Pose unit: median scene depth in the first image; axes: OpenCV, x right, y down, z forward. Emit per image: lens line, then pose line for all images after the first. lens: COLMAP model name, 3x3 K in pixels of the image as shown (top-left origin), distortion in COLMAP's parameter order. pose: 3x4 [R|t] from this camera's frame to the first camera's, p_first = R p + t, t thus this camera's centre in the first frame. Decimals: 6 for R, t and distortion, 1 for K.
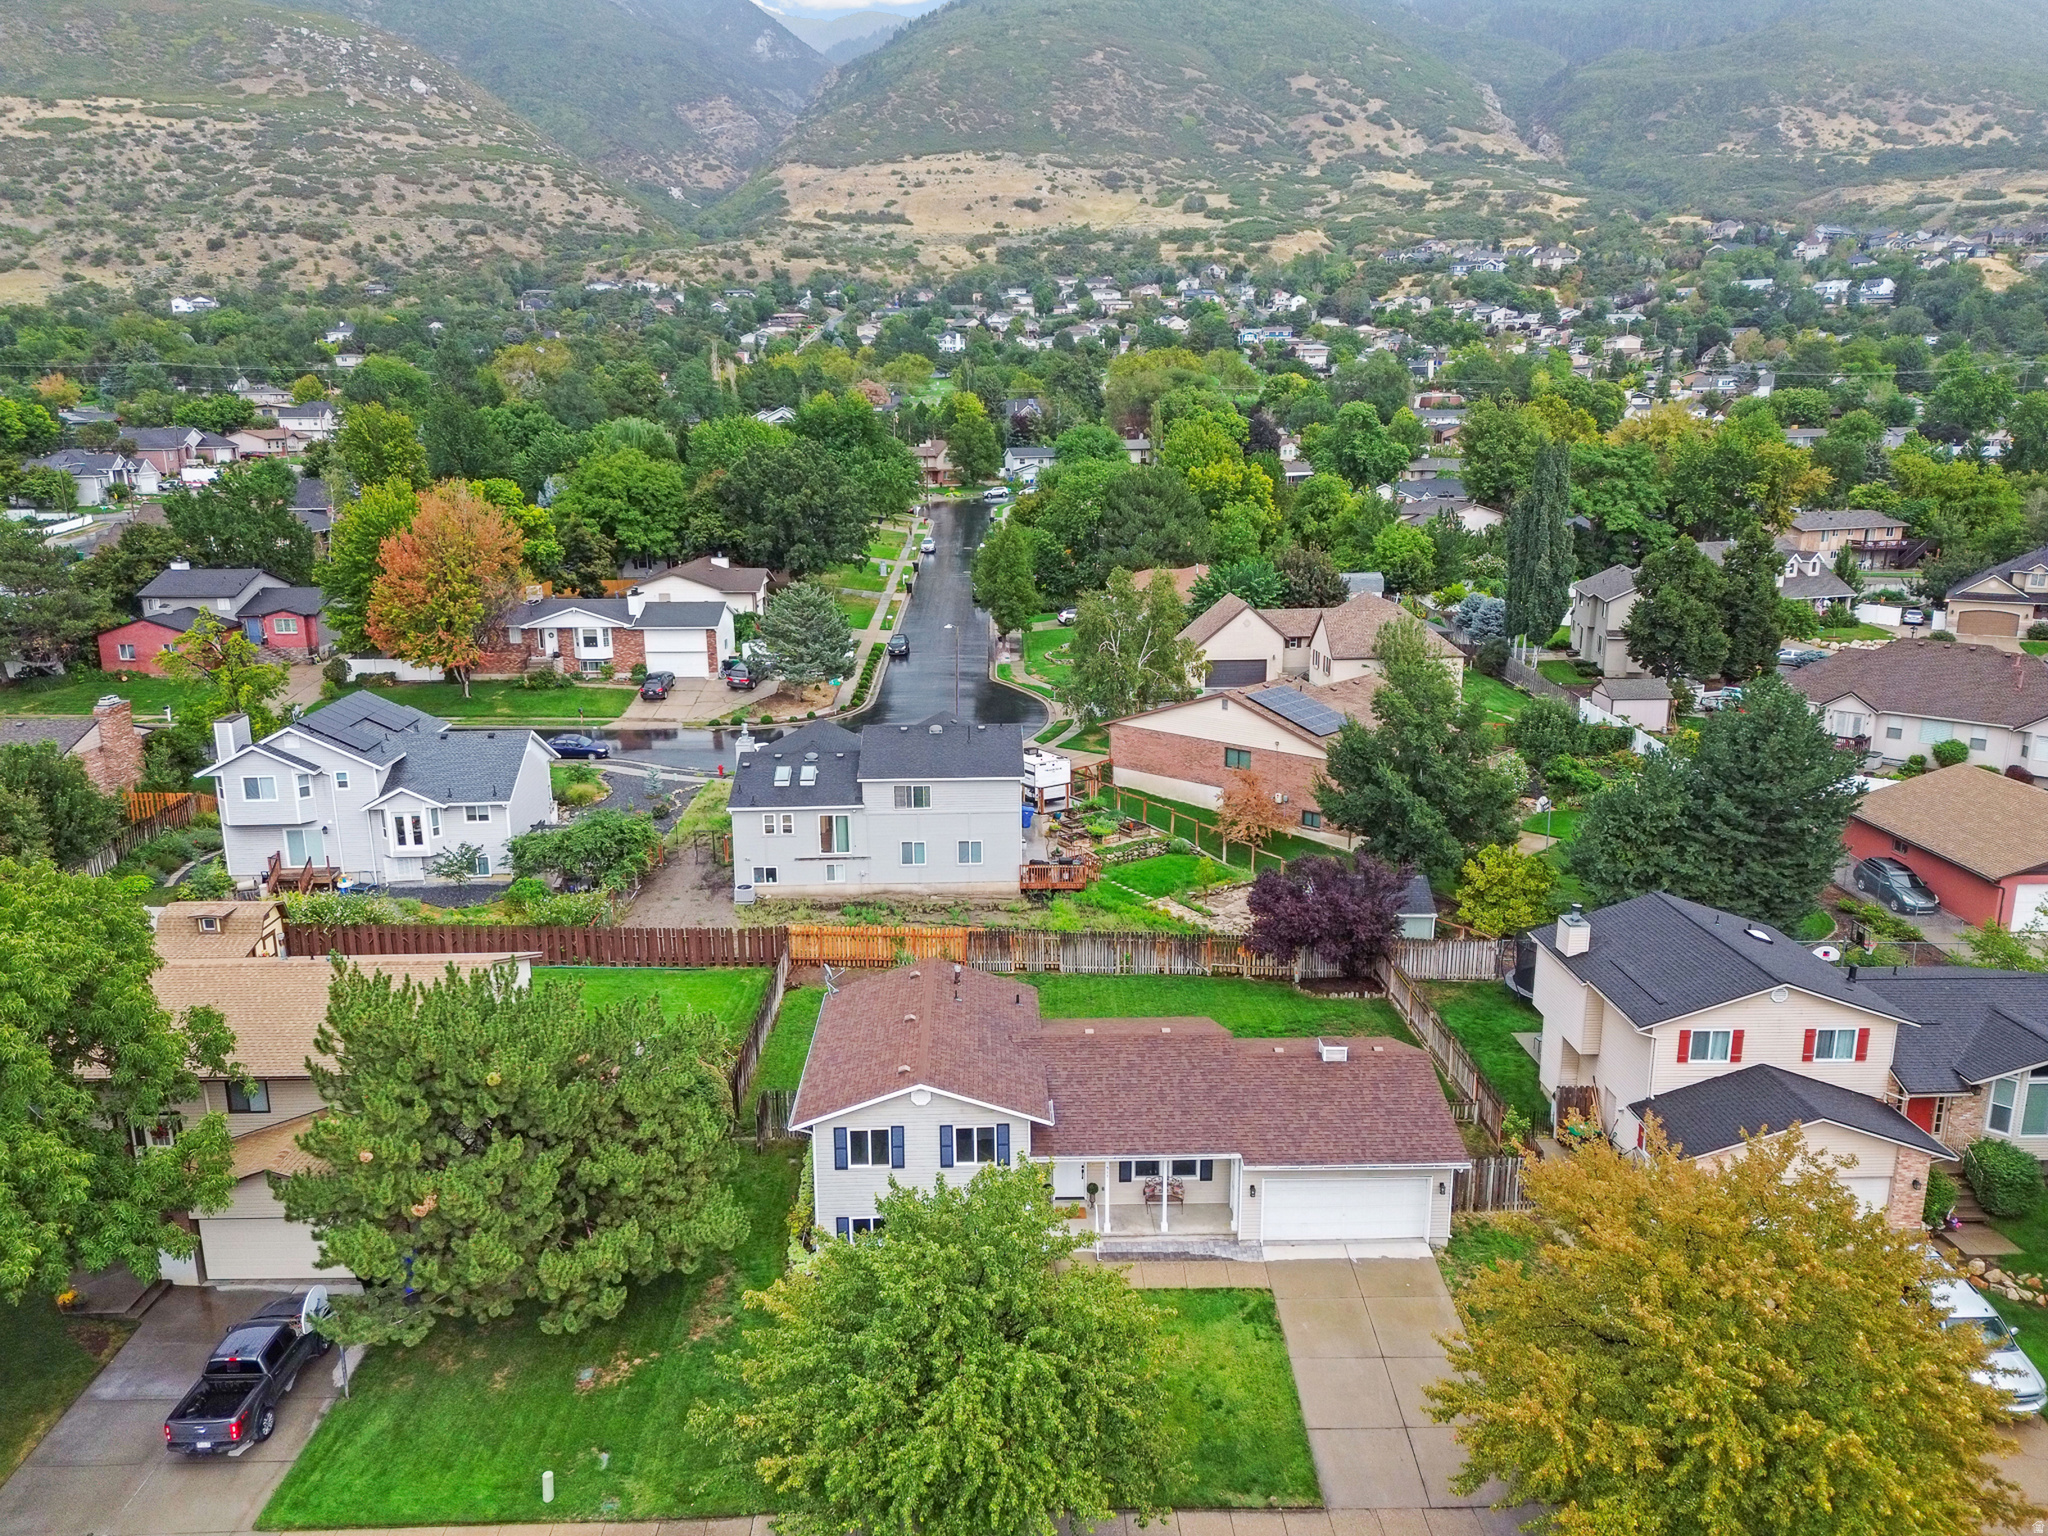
lens RADIAL K [[1439.4, 0, 1020.0], [0, 1439.4, 772.7], [0, 0, 1]] dist [0.063656, -0.048006]
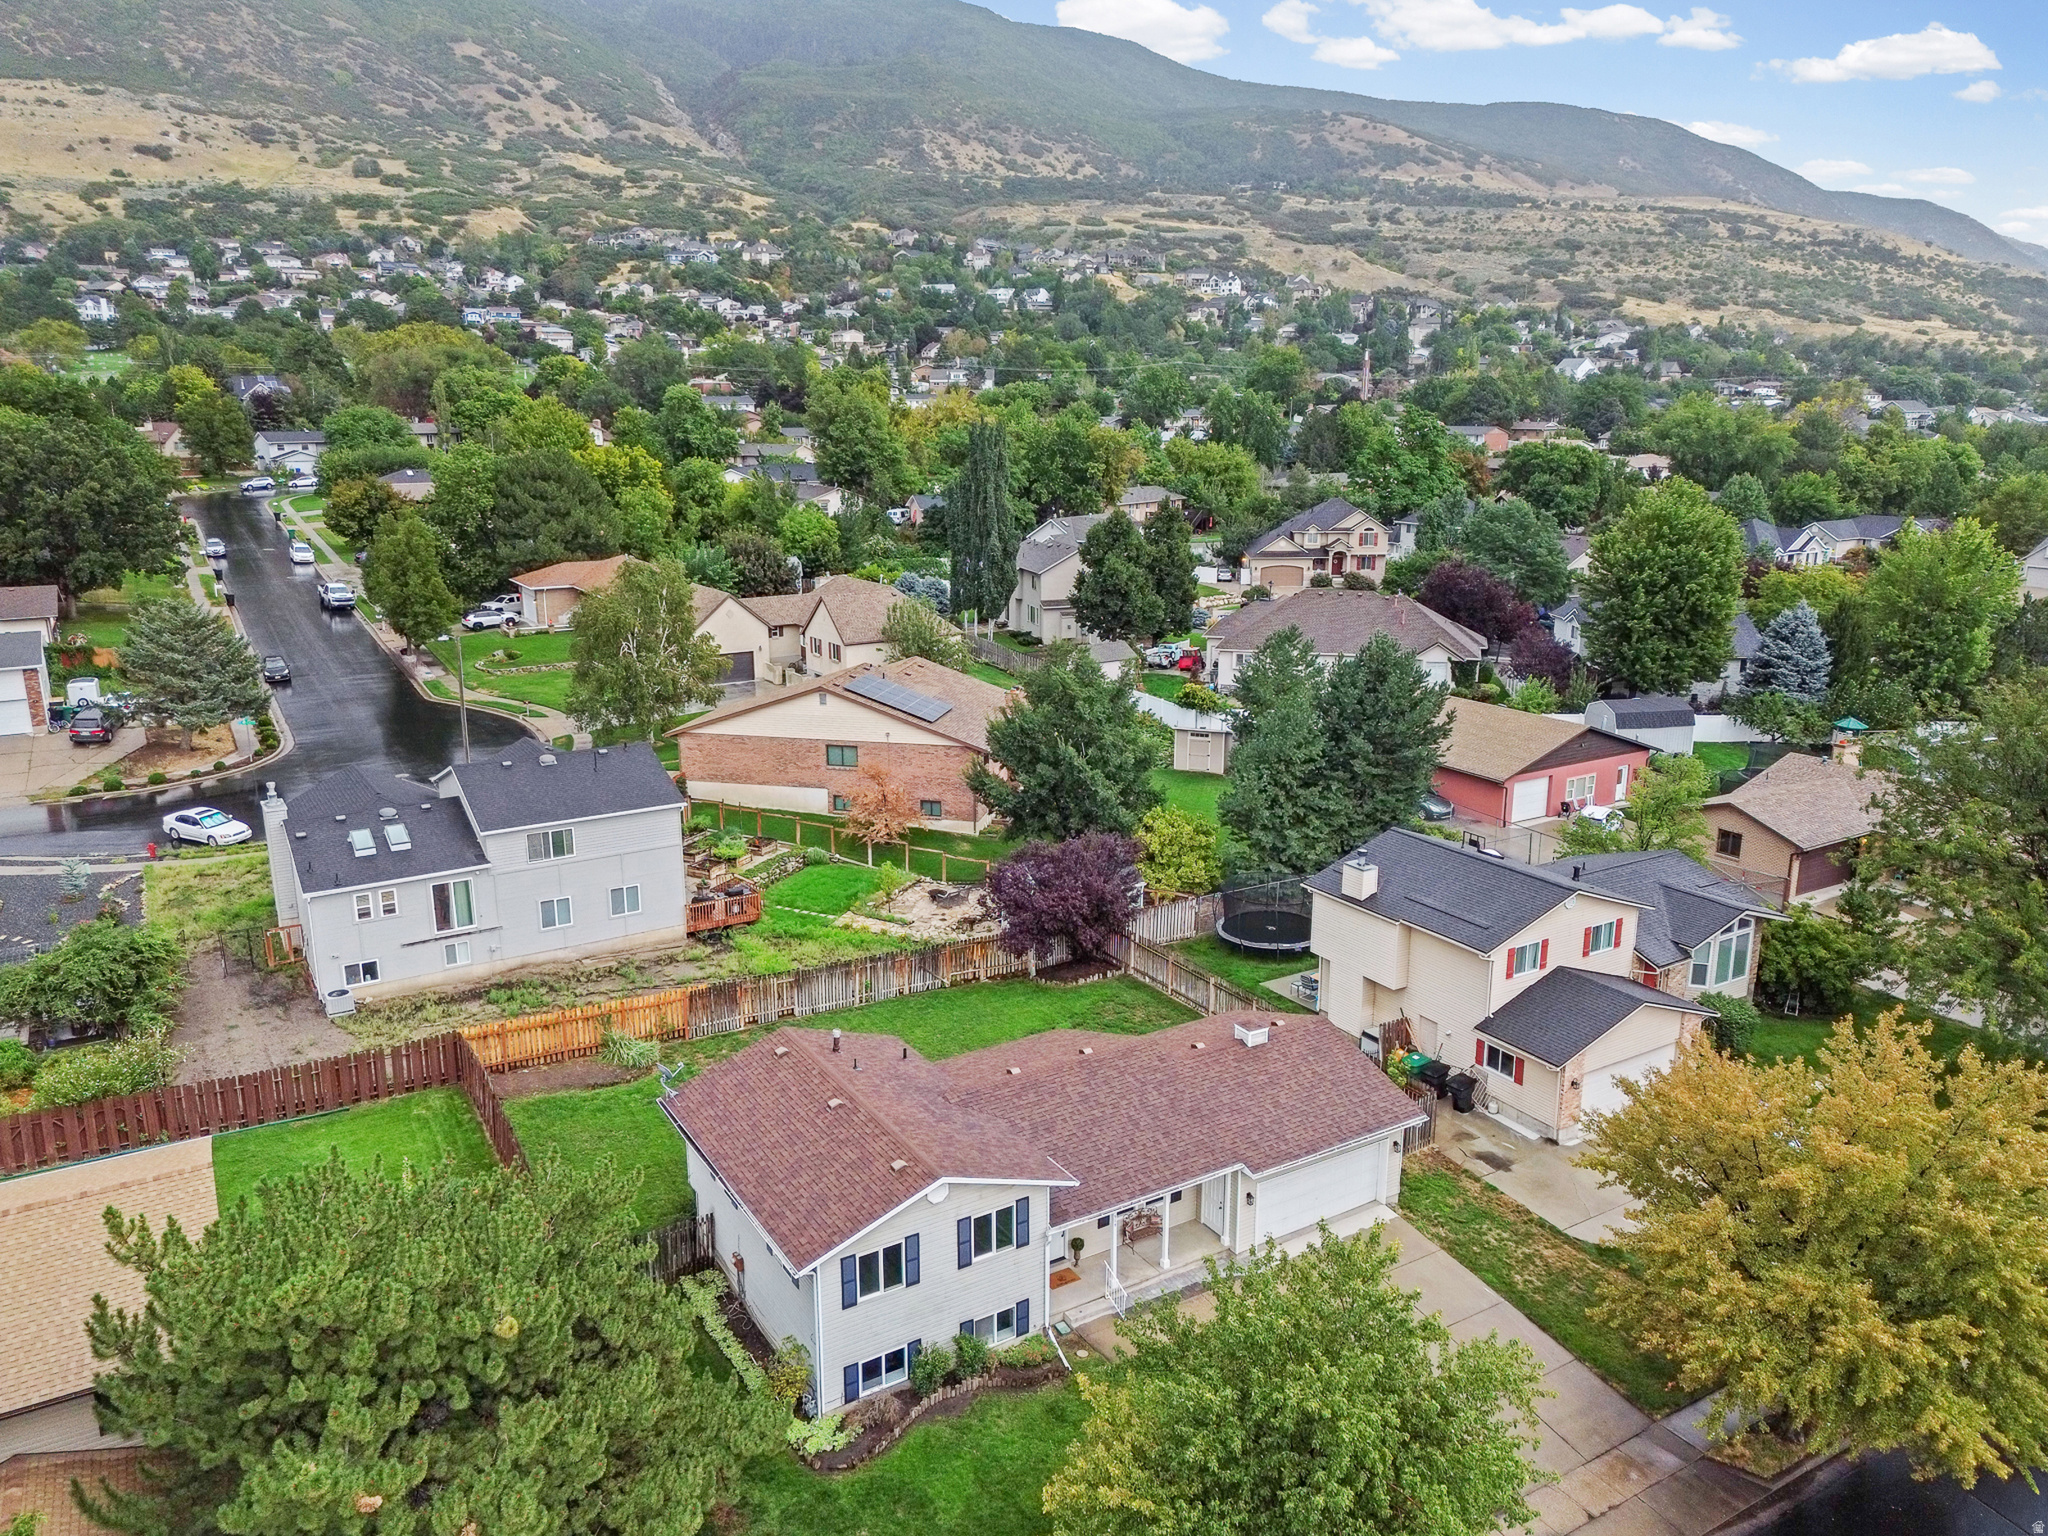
lens RADIAL K [[1439.4, 0, 1022.7], [0, 1439.4, 773.5], [0, 0, 1]] dist [0.063656, -0.048006]
pose [[0.869380, -0.121101, 0.479074, -0.112642], [0.117277, 0.992371, 0.038028, -0.011344], [-0.480025, 0.023124, 0.876950, 0.069440]]
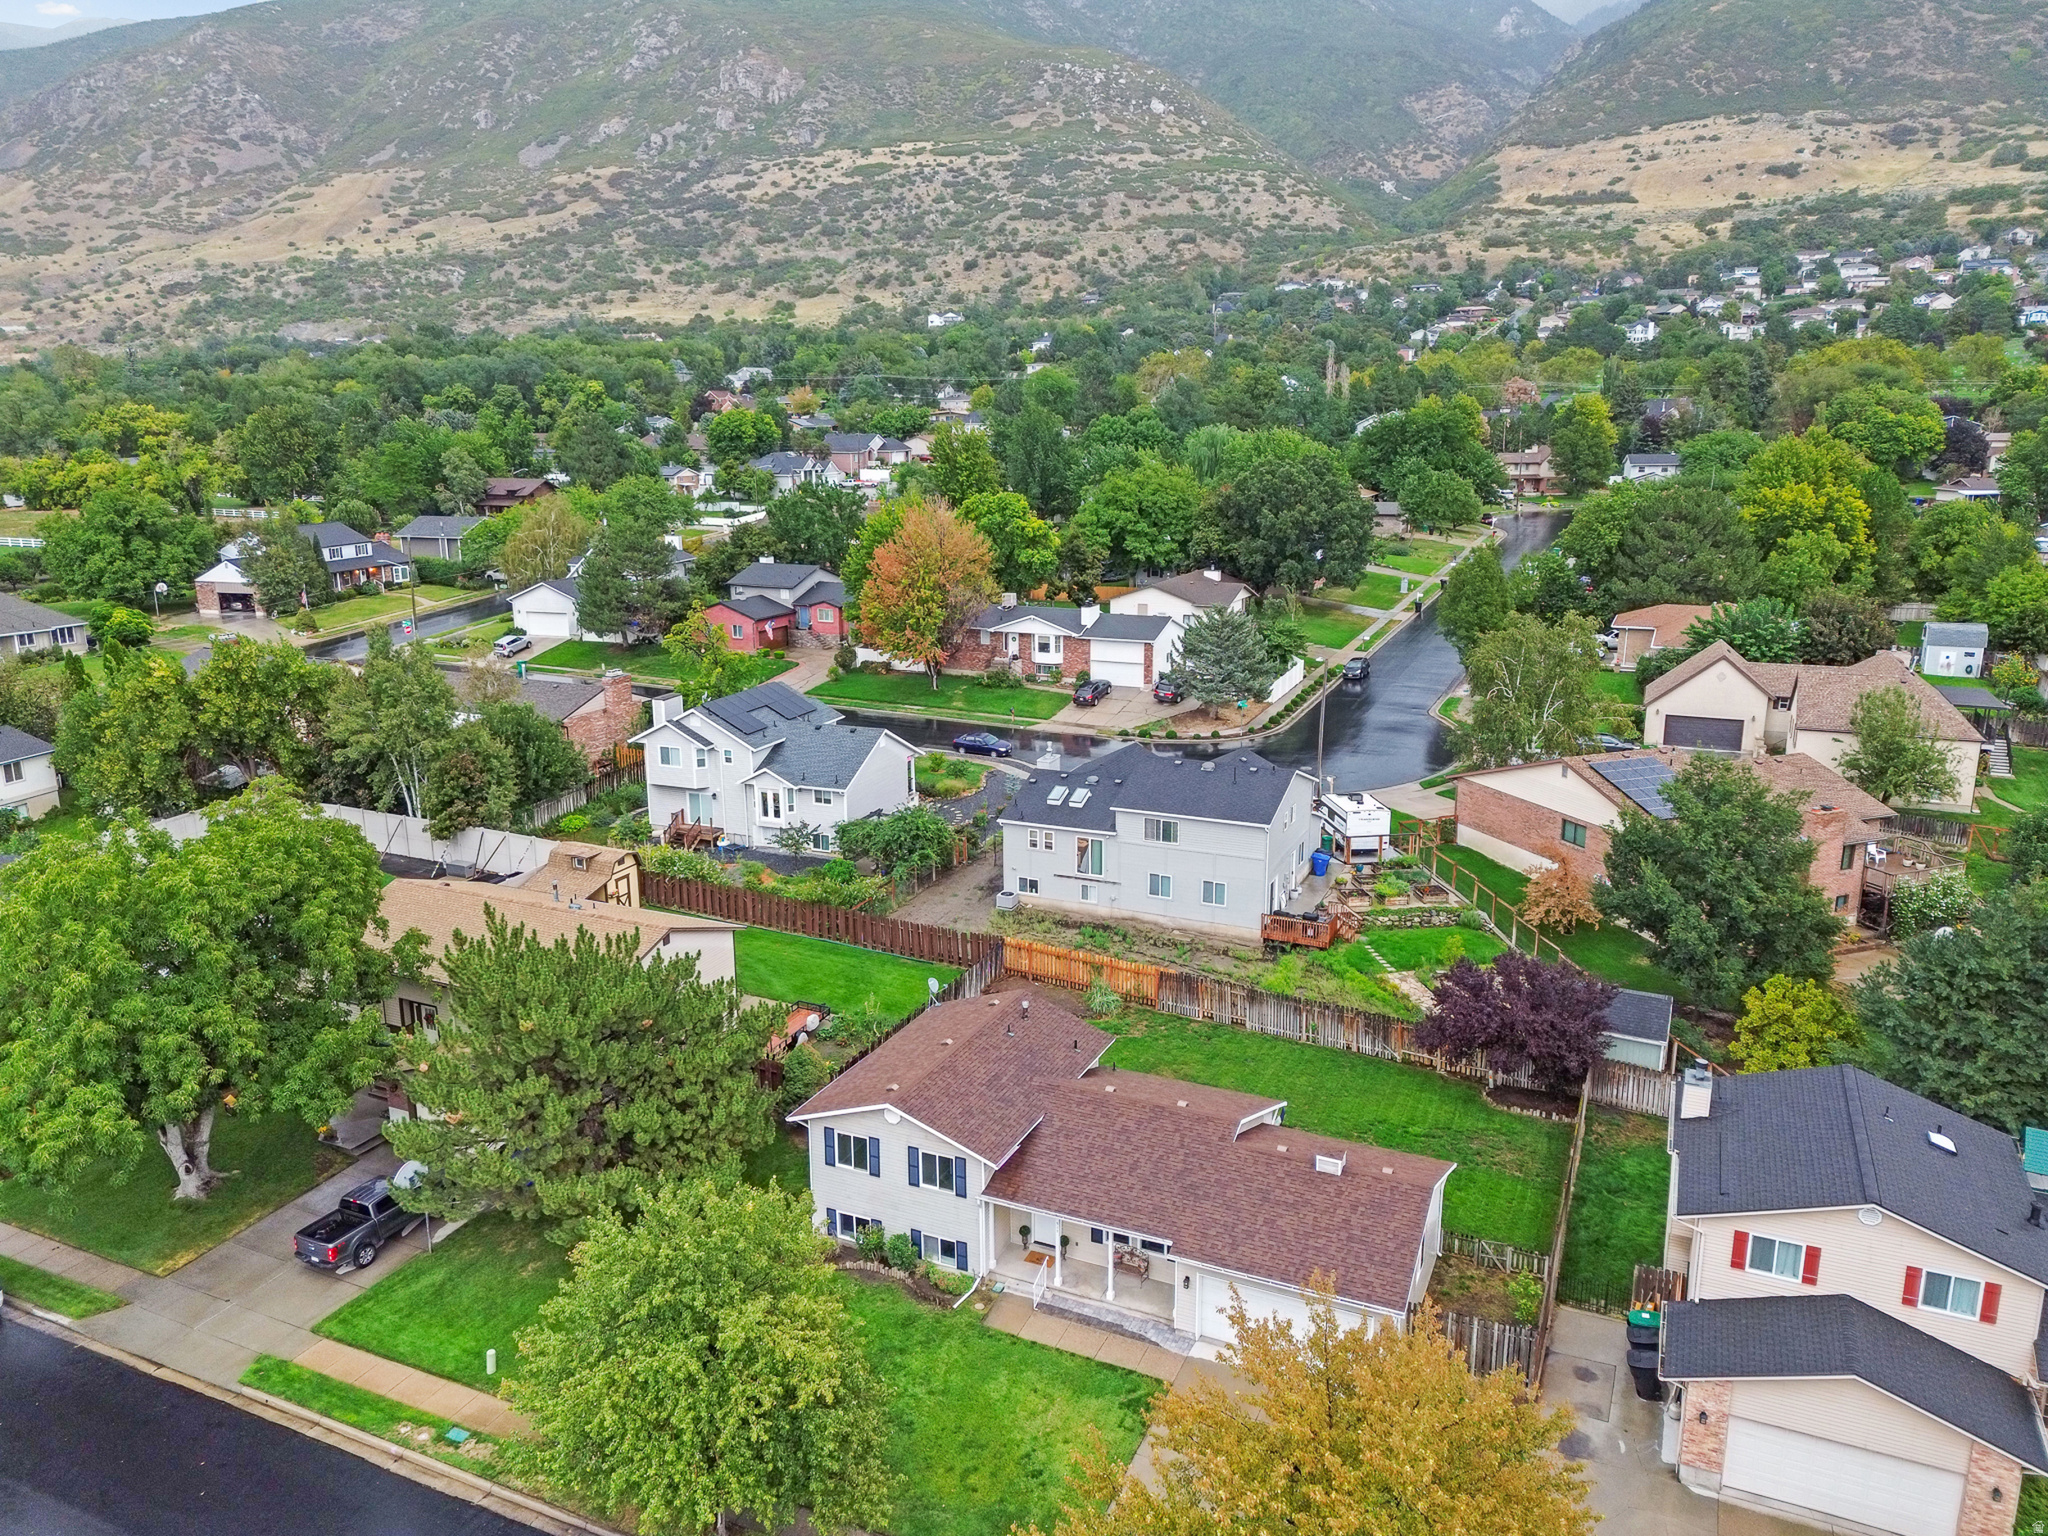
lens RADIAL K [[1439.4, 0, 1017.1], [0, 1439.4, 769.4], [0, 0, 1]] dist [0.063656, -0.048006]
pose [[0.897056, 0.107456, -0.428653, 0.128923], [-0.106815, 0.993949, 0.025632, -0.020274], [0.428813, 0.022793, 0.903106, 0.016135]]
